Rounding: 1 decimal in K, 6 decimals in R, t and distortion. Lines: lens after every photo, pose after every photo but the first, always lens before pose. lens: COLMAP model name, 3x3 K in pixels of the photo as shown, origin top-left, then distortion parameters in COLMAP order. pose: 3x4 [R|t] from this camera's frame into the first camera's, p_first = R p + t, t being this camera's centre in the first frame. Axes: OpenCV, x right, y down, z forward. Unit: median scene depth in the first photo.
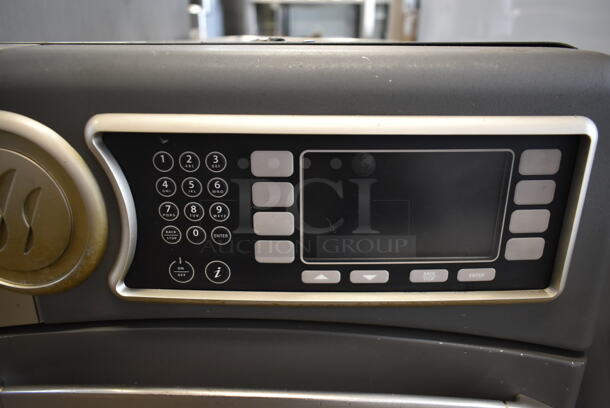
lens RADIAL K [[460.7, 0, 305.0], [0, 460.7, 204.0], [0, 0, 1]] dist [-0.029097, -0.001401]
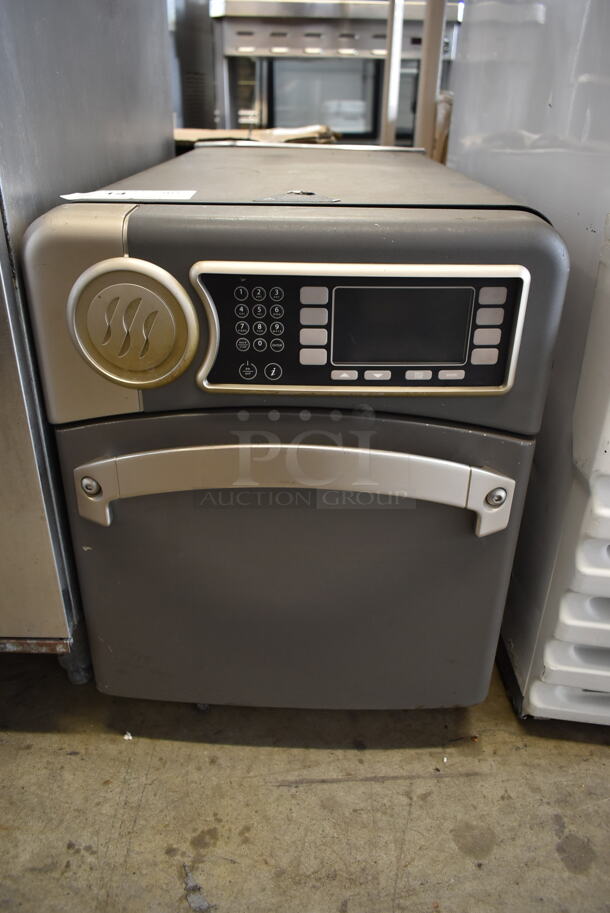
lens RADIAL K [[689.6, 0, 305.0], [0, 689.6, 456.5], [0, 0, 1]] dist [-0.029097, -0.001401]
pose [[0.999895, 0.003330, 0.014132, -0.123057], [-0.005314, 0.989750, 0.142709, 0.105633], [-0.013512, -0.142769, 0.989664, -1.224949]]
